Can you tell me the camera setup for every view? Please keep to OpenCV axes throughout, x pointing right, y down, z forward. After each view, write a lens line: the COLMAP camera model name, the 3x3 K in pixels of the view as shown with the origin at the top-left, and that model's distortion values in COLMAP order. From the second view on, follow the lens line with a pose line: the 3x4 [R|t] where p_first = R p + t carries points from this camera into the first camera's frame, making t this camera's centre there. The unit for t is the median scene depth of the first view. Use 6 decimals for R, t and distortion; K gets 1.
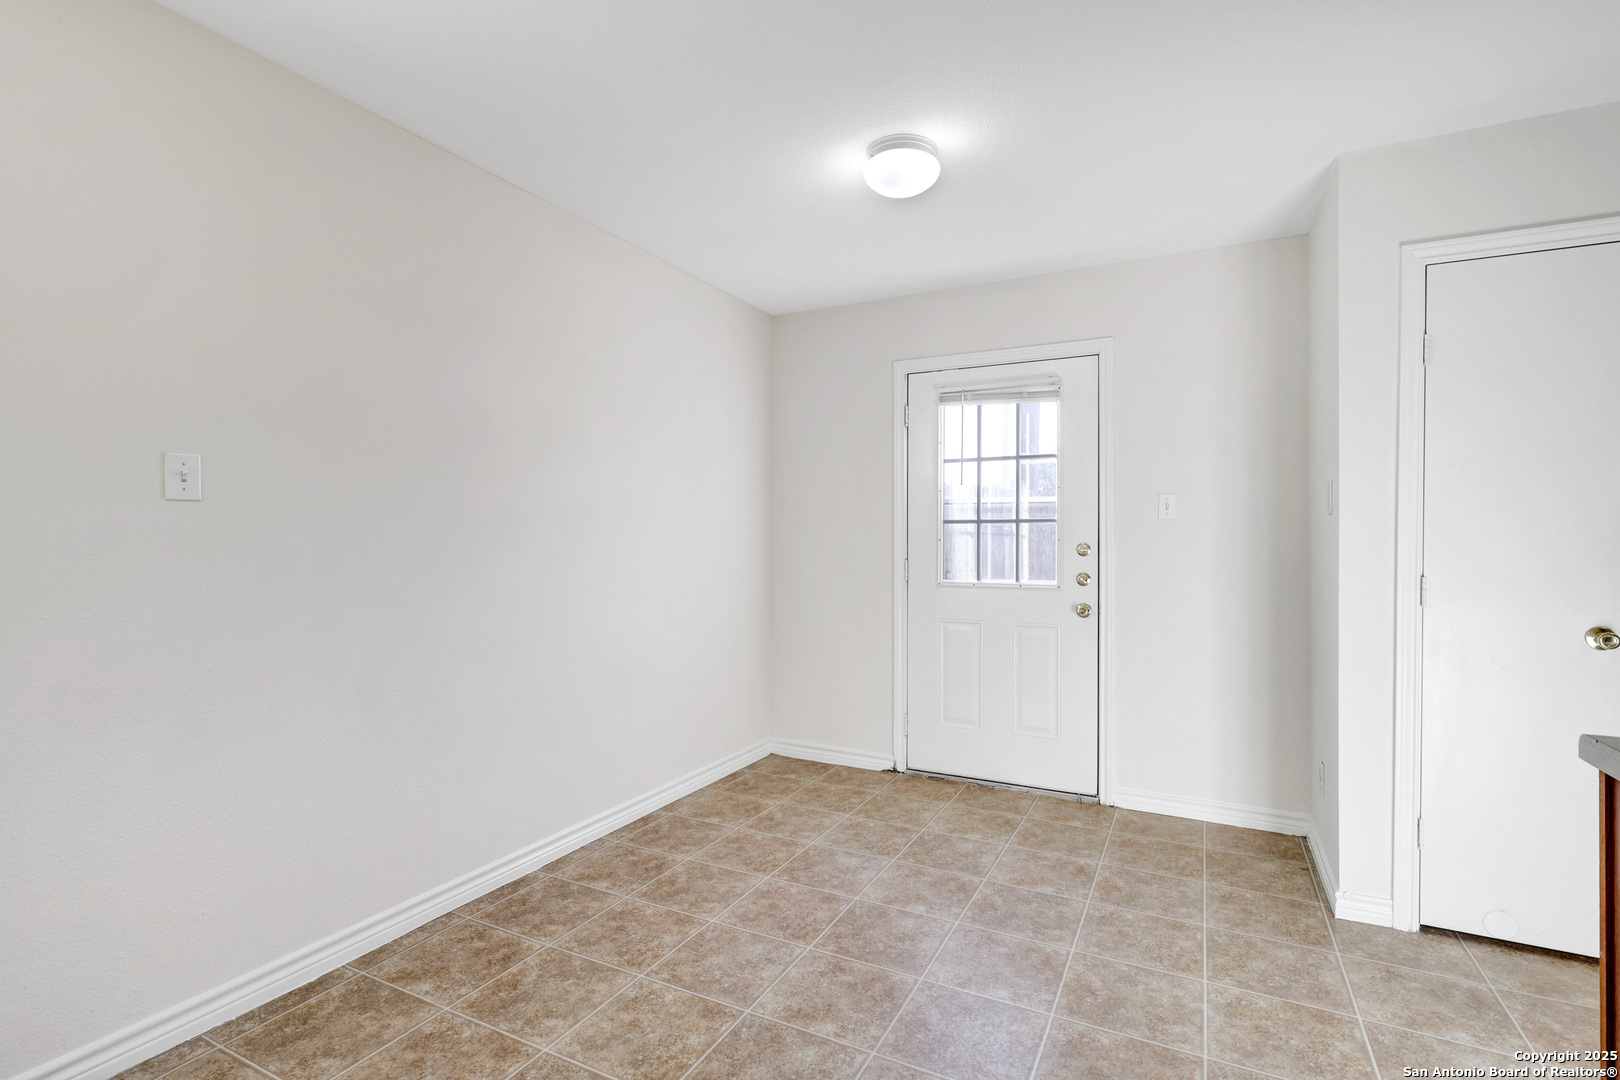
lens RADIAL K [[750.2, 0, 814.8], [0, 750.2, 546.1], [0, 0, 1]] dist [0.000233, 0.000071]
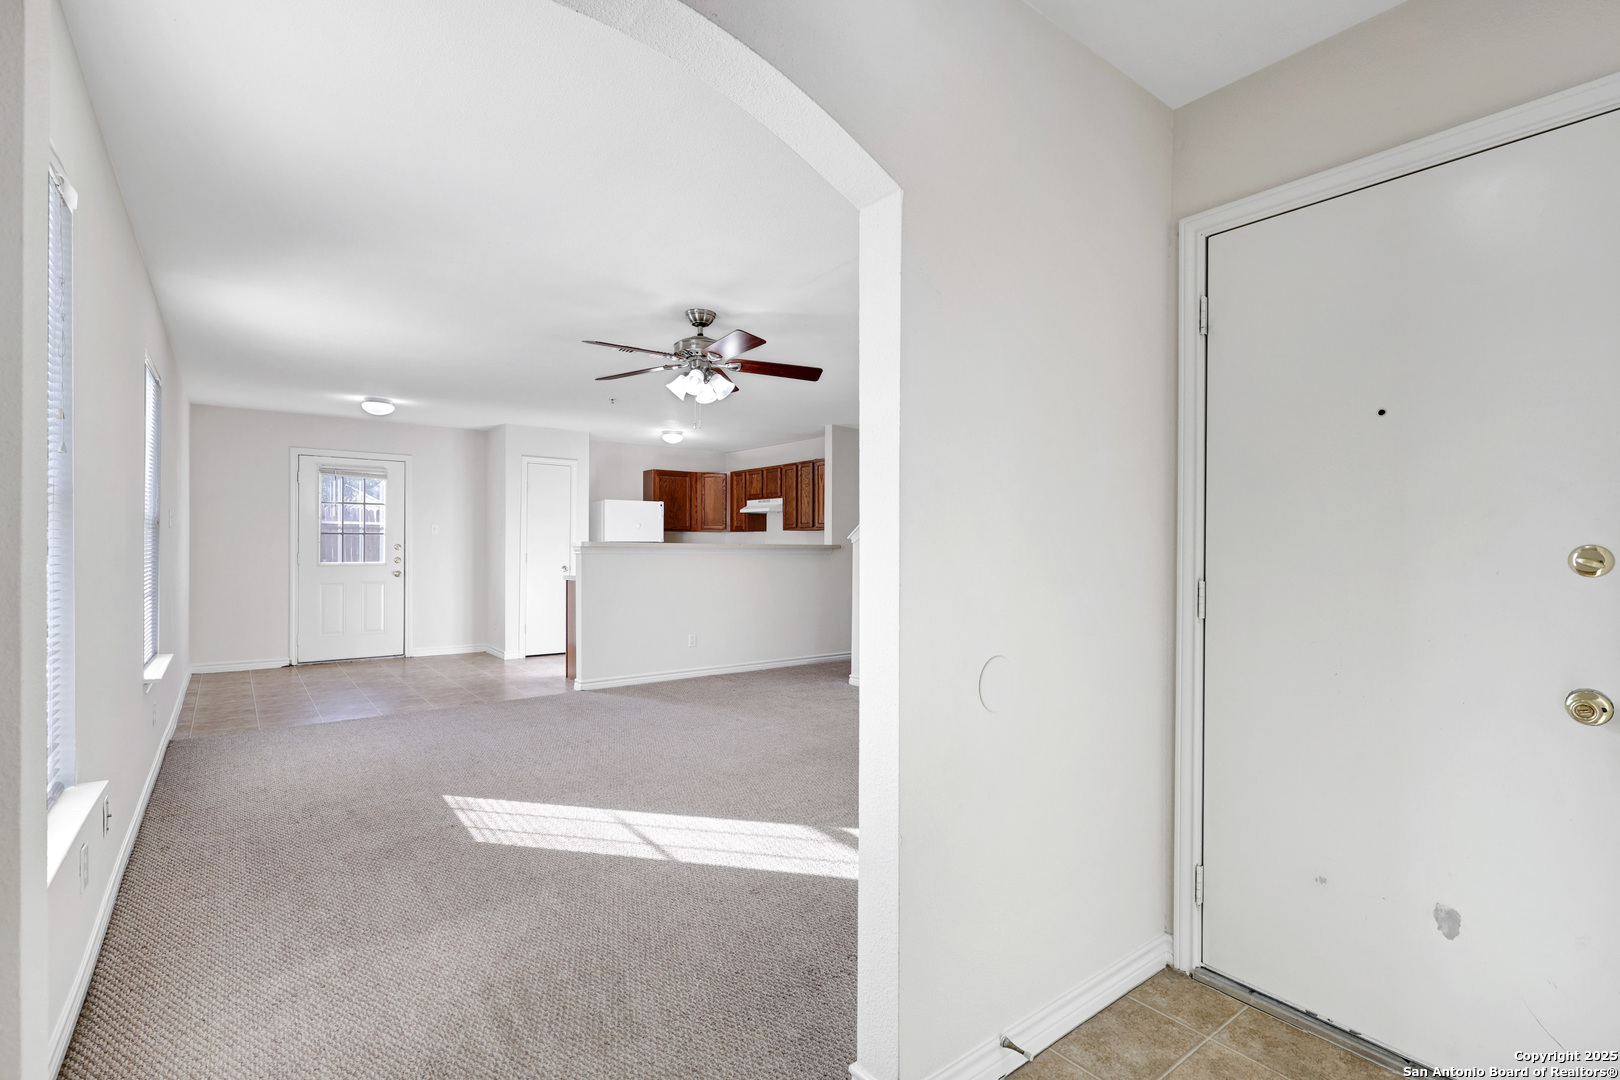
lens RADIAL K [[750.2, 0, 814.8], [0, 750.2, 546.1], [0, 0, 1]] dist [0.000233, 0.000071]
pose [[0.414191, -0.003416, 0.910184, -1.302582], [-0.003549, 0.999979, 0.005367, -0.015669], [-0.910183, -0.005453, 0.414170, -1.196523]]
